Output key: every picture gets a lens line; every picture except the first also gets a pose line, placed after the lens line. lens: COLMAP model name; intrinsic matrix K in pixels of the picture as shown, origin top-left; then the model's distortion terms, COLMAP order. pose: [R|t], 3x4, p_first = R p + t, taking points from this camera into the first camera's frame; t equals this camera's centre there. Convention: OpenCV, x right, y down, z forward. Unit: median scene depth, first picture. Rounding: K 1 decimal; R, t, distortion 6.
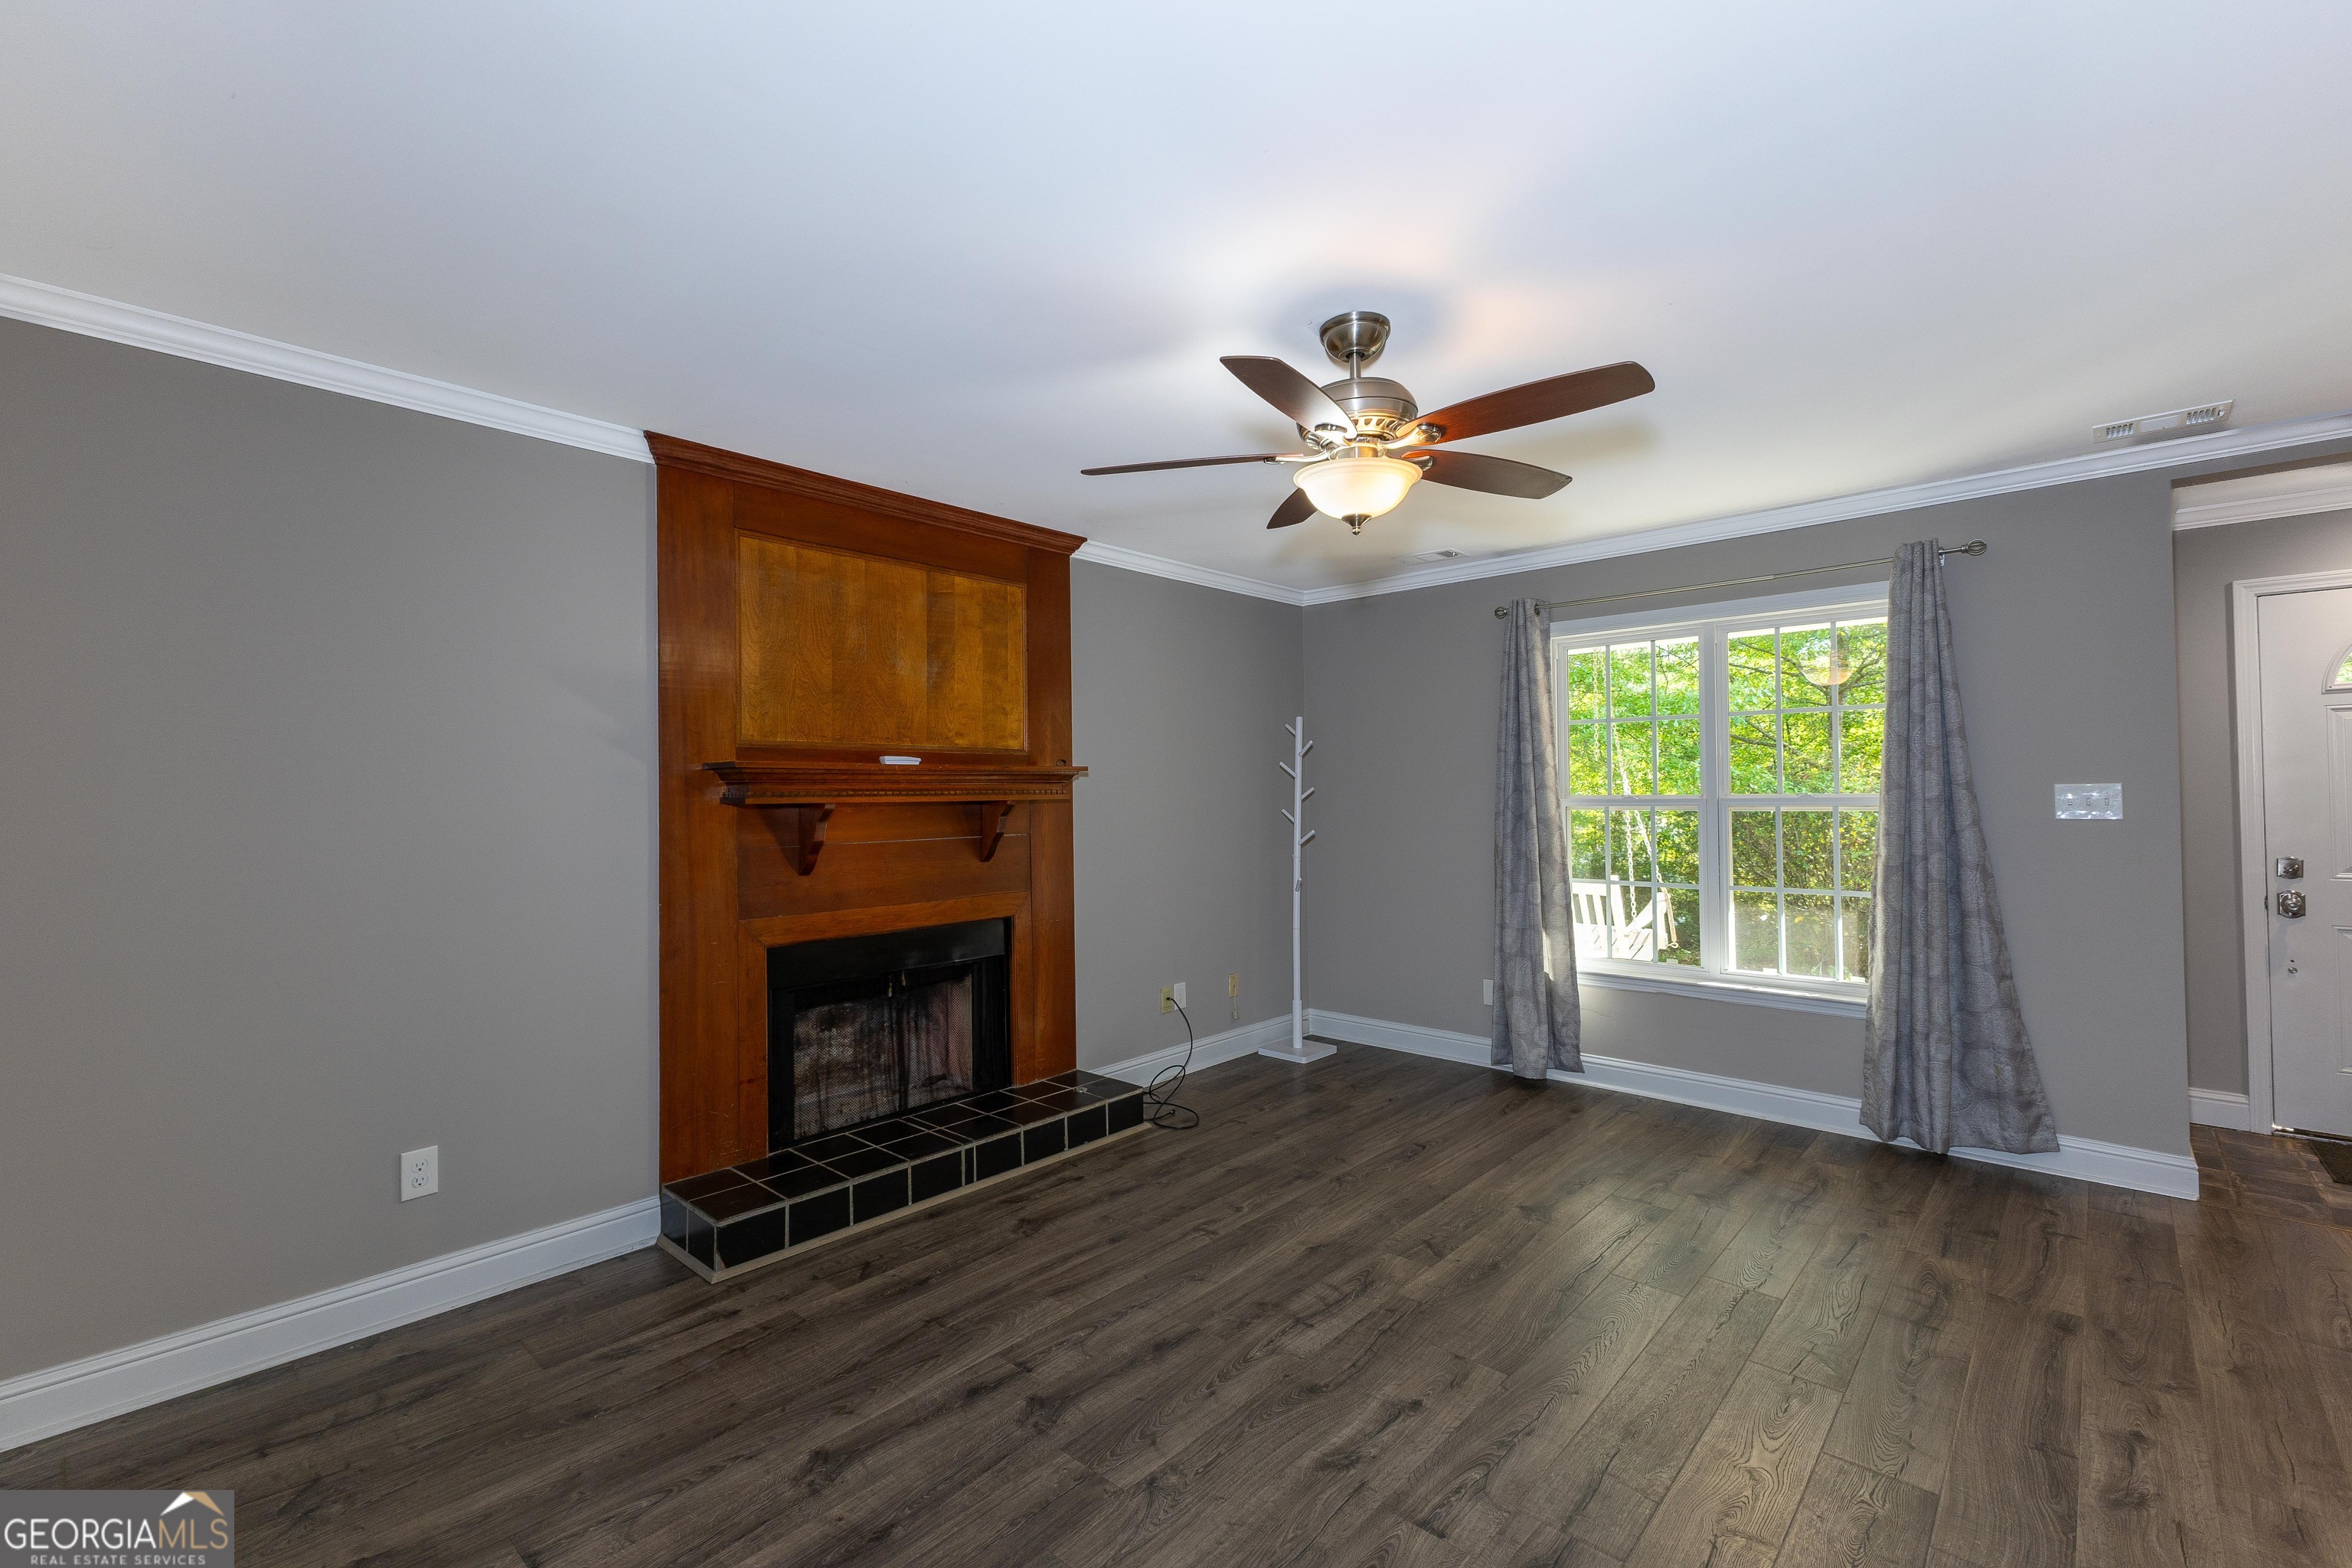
lens RADIAL K [[999.4, 0, 1175.5], [0, 999.4, 778.9], [0, 0, 1]] dist [0.006937, -0.000142]
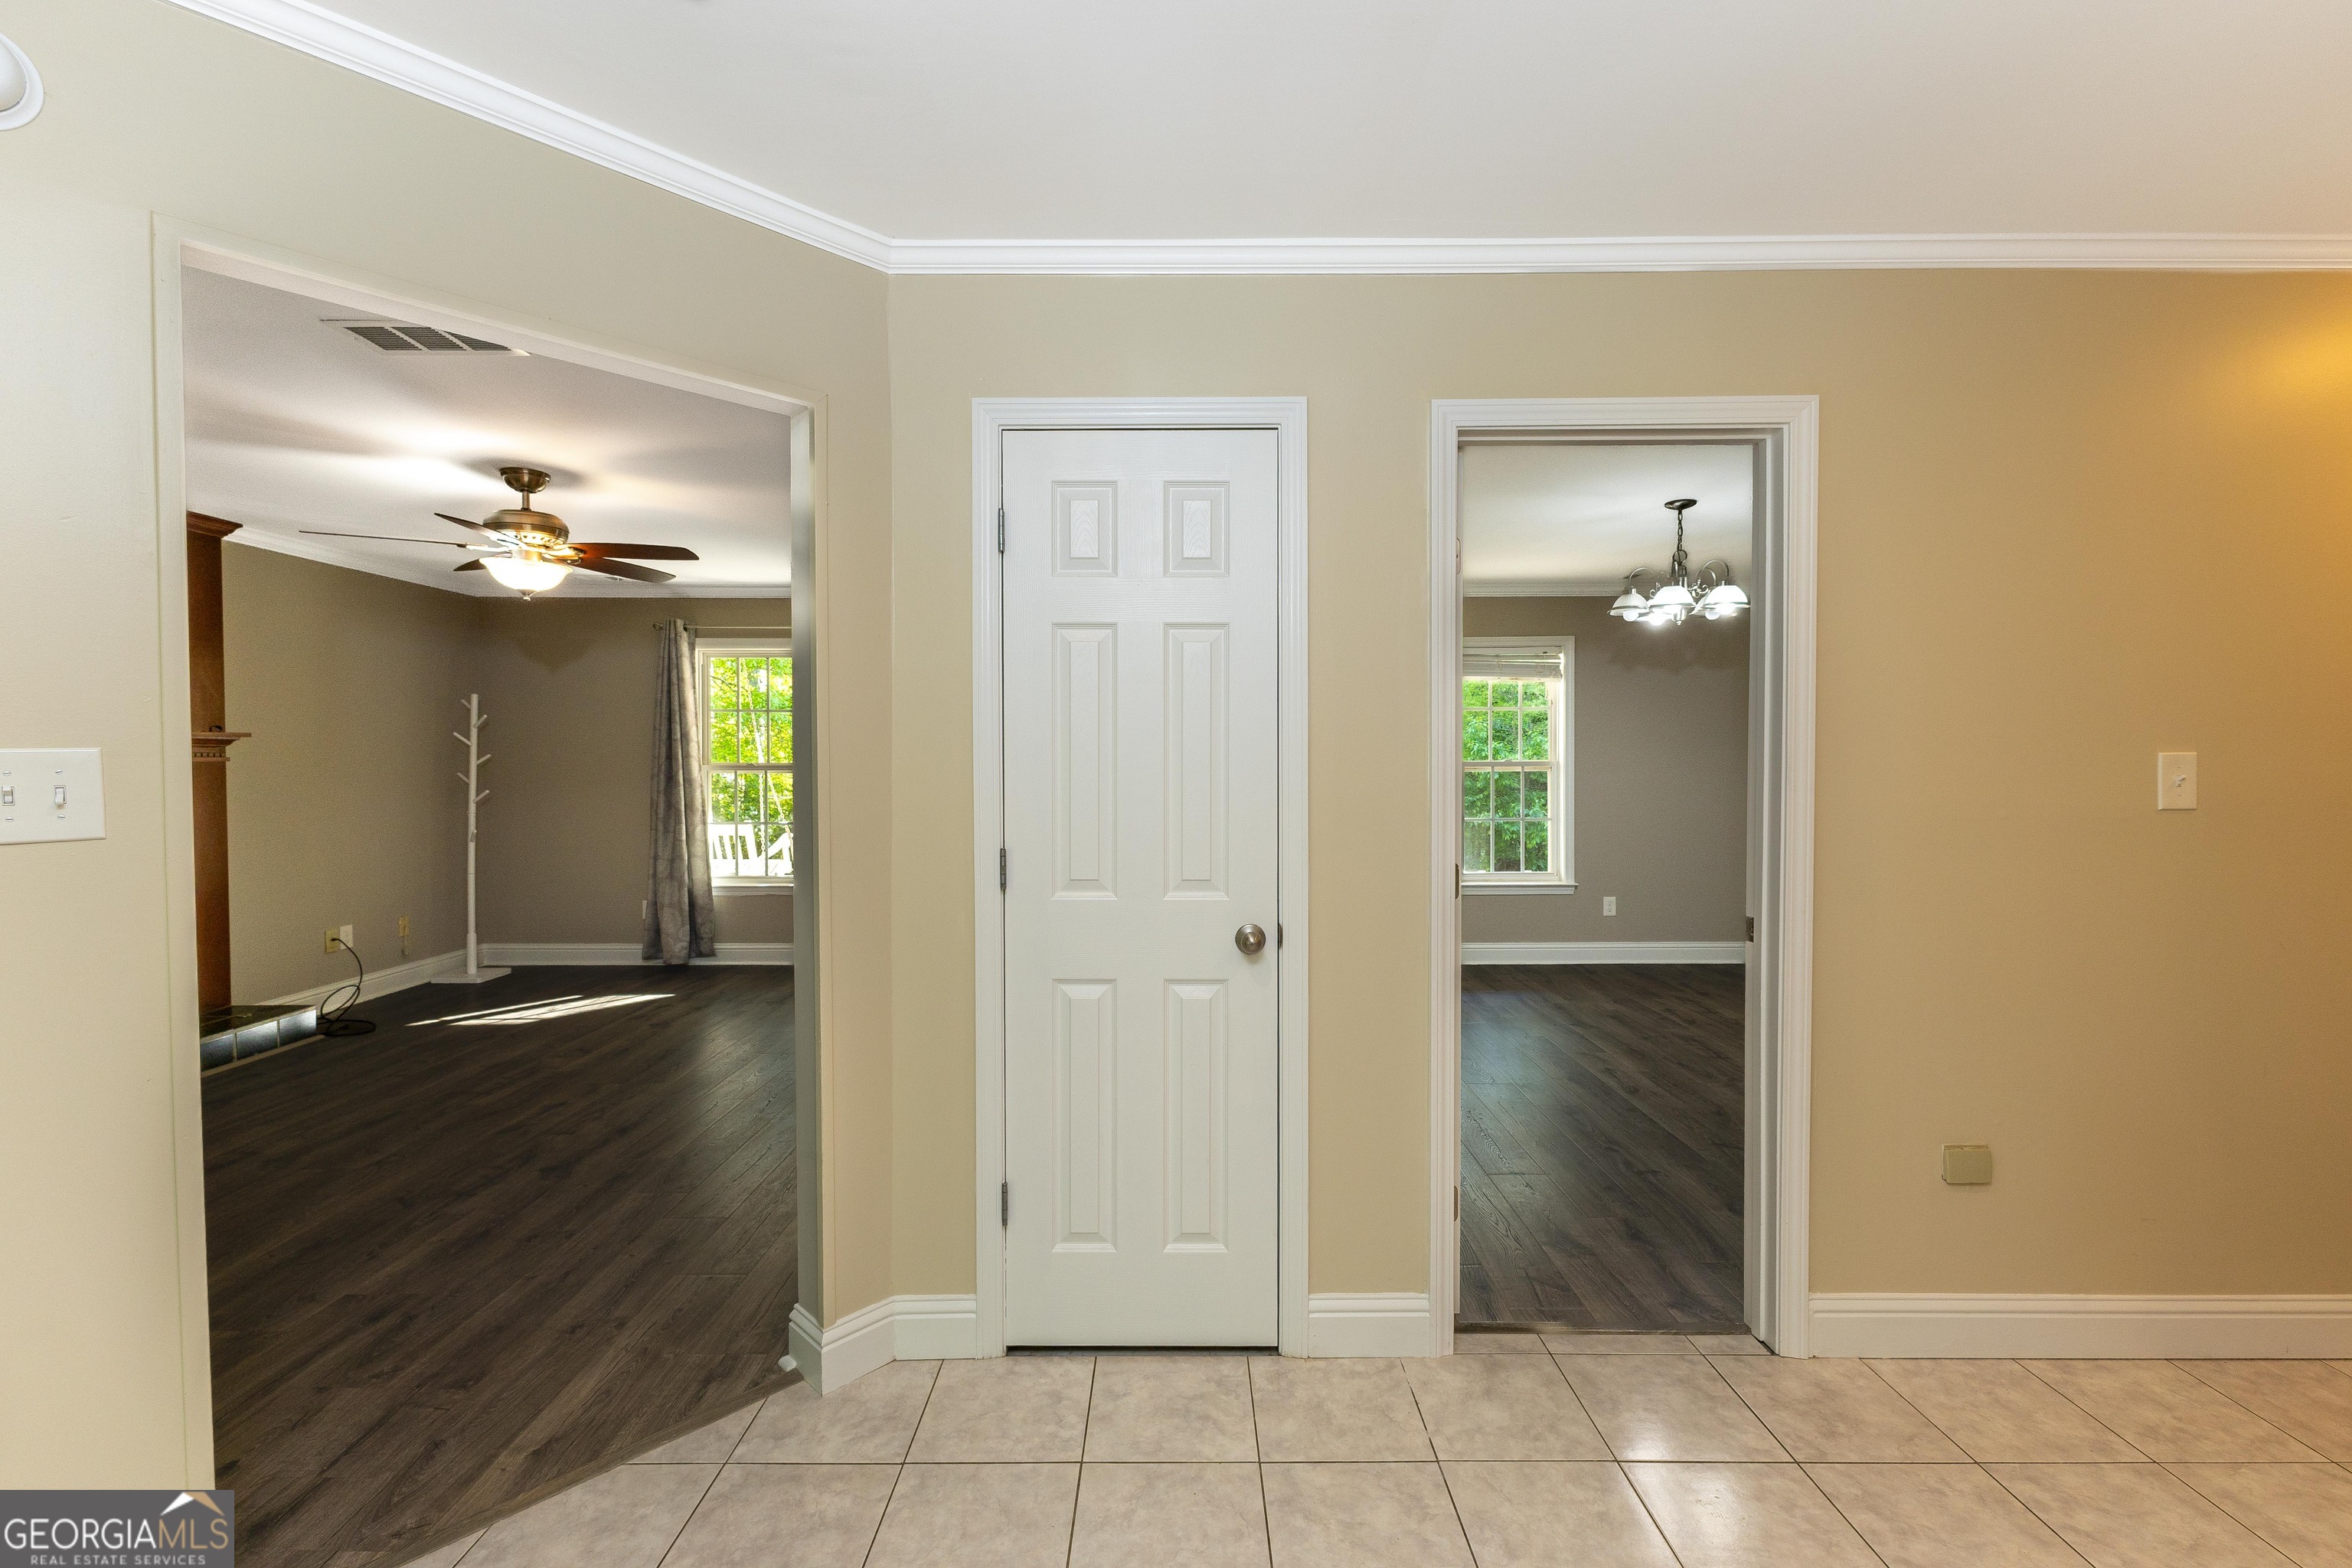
lens RADIAL K [[999.4, 0, 1175.5], [0, 999.4, 778.9], [0, 0, 1]] dist [0.006937, -0.000142]
pose [[0.736331, -0.001316, 0.676620, -0.094747], [-0.018347, 0.999592, 0.021911, -0.004752], [-0.676373, -0.028547, 0.736006, -0.600986]]
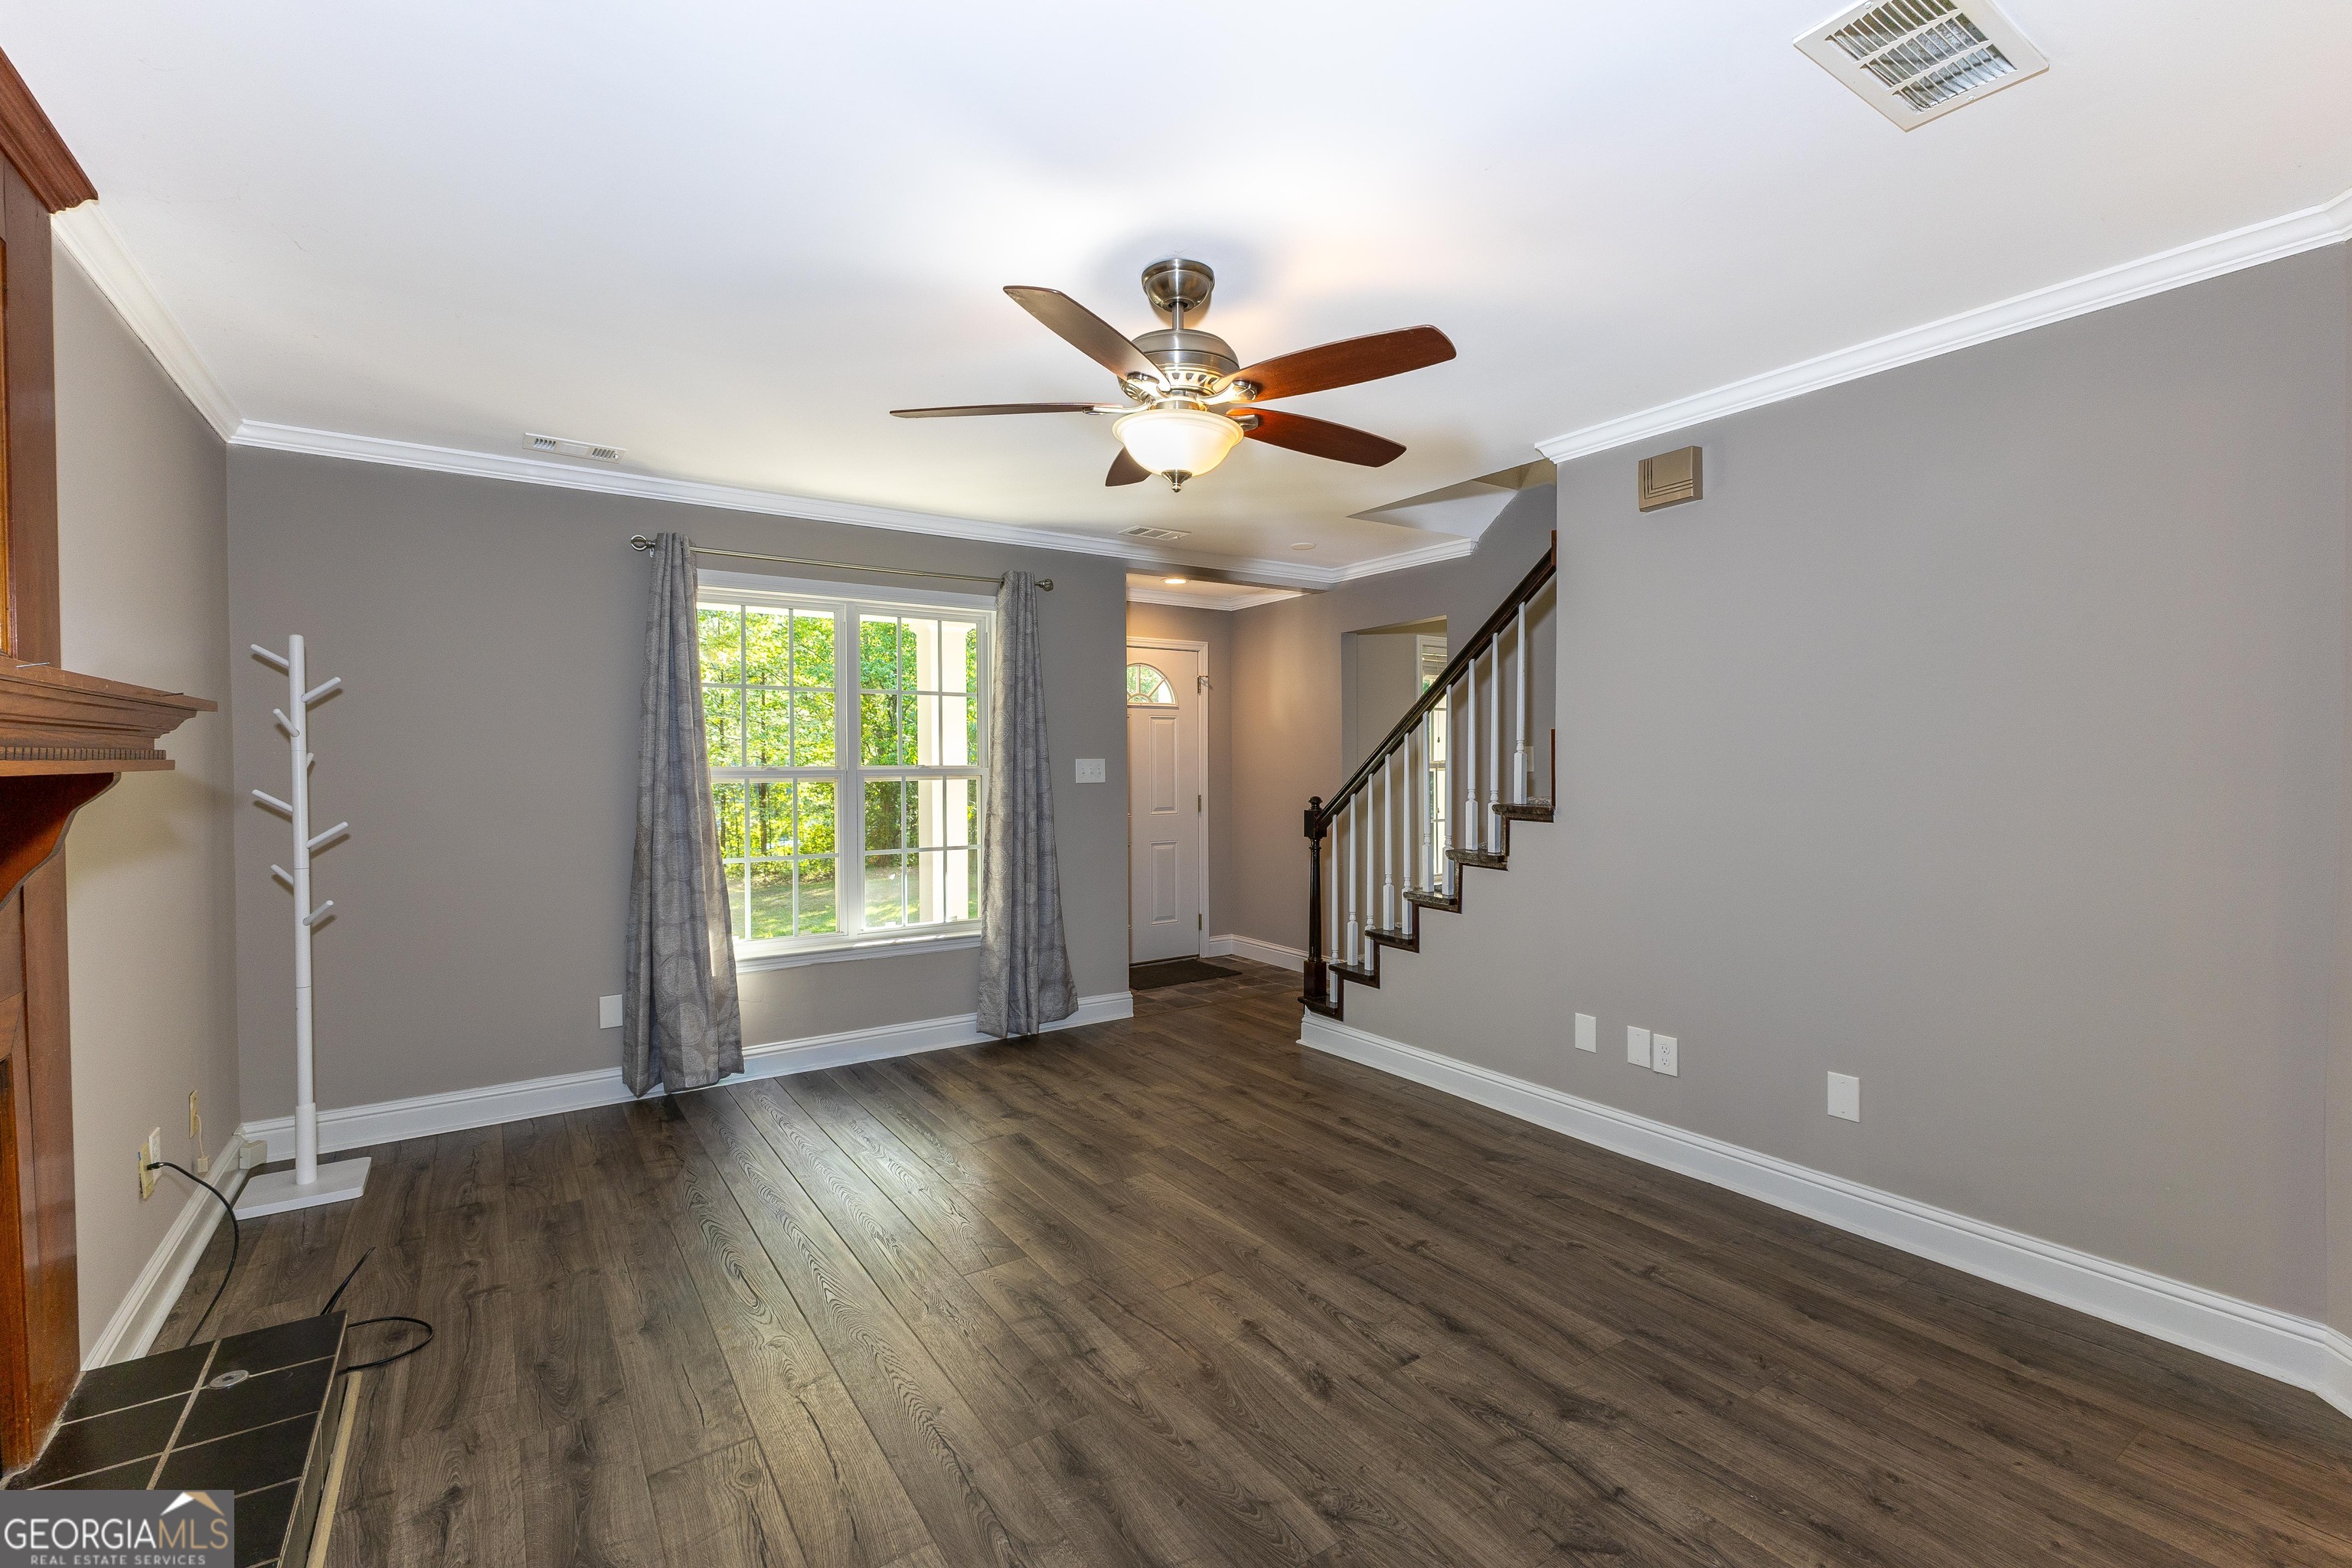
lens RADIAL K [[999.4, 0, 1175.5], [0, 999.4, 778.9], [0, 0, 1]] dist [0.006937, -0.000142]
pose [[0.232031, -0.001247, 0.972708, -0.486497], [-0.014593, 0.999882, 0.004762, 0.019787], [-0.972599, -0.015300, 0.231985, 0.492029]]
